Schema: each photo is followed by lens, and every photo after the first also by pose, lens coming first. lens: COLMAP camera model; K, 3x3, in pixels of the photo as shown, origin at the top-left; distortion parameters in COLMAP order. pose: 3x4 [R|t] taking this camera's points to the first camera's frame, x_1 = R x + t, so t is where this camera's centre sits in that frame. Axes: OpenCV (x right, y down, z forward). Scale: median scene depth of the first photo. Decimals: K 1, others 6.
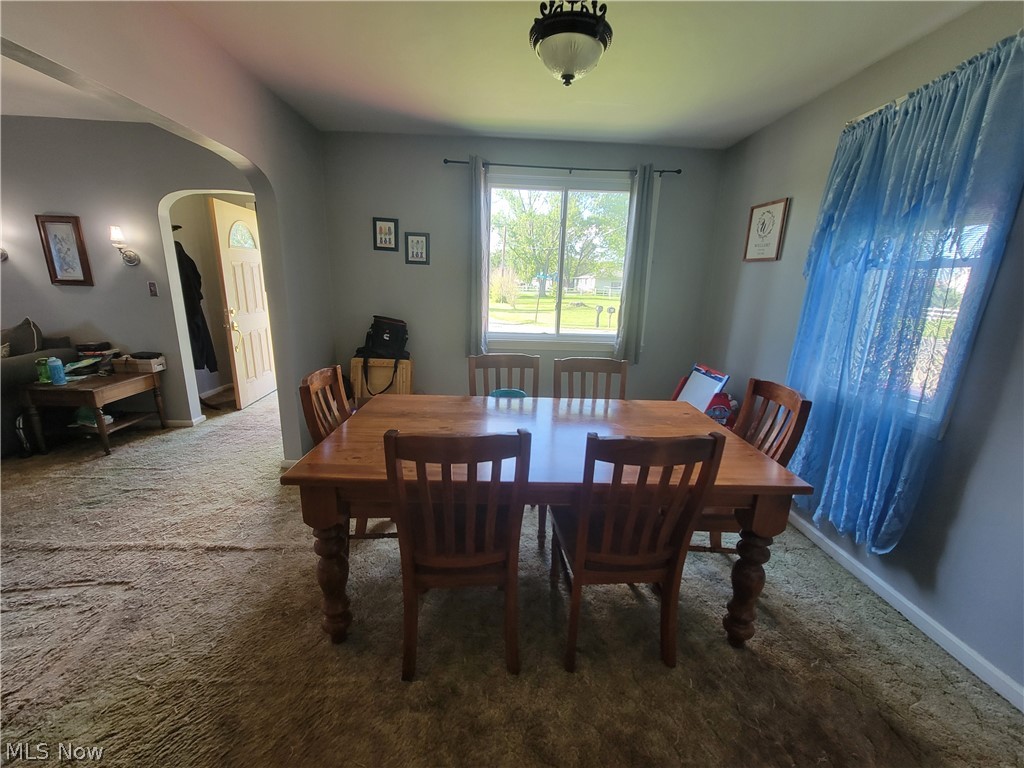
lens RADIAL K [[417.7, 0, 509.9], [0, 417.7, 389.1], [0, 0, 1]] dist [-0.000928, 0.000714]
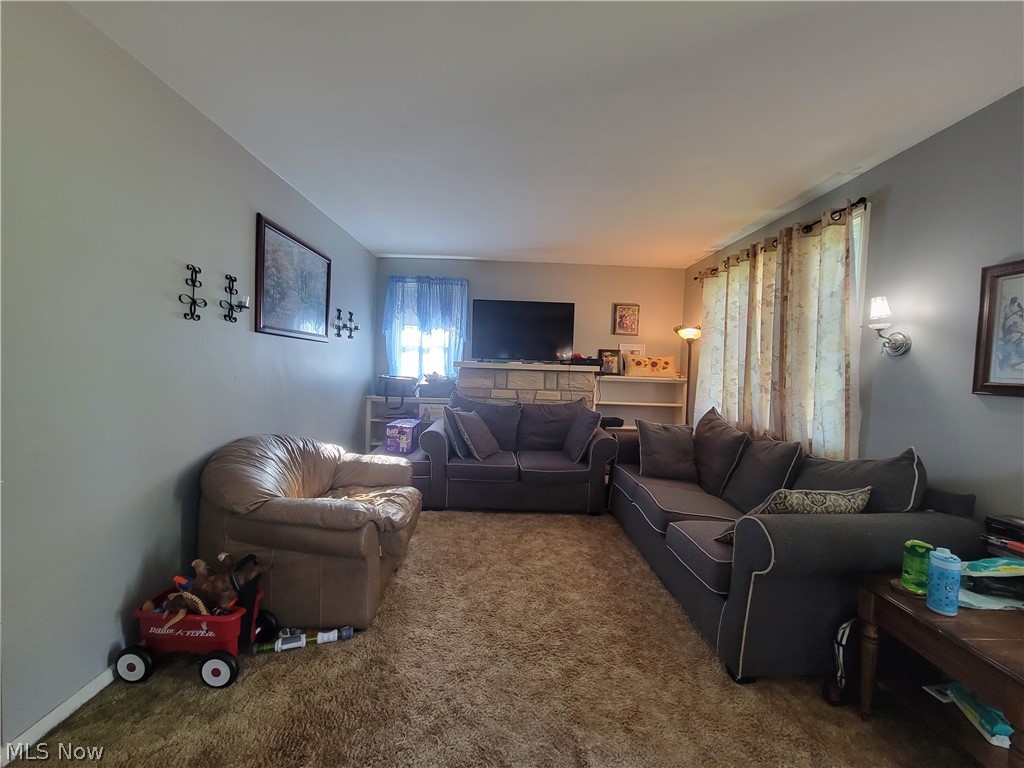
lens RADIAL K [[417.7, 0, 520.6], [0, 417.7, 384.7], [0, 0, 1]] dist [-0.000928, 0.000714]
pose [[0.000679, 0.016964, -0.999856, -0.598989], [-0.286206, 0.958034, 0.016060, -0.112063], [0.958168, 0.286154, 0.005506, 0.471875]]
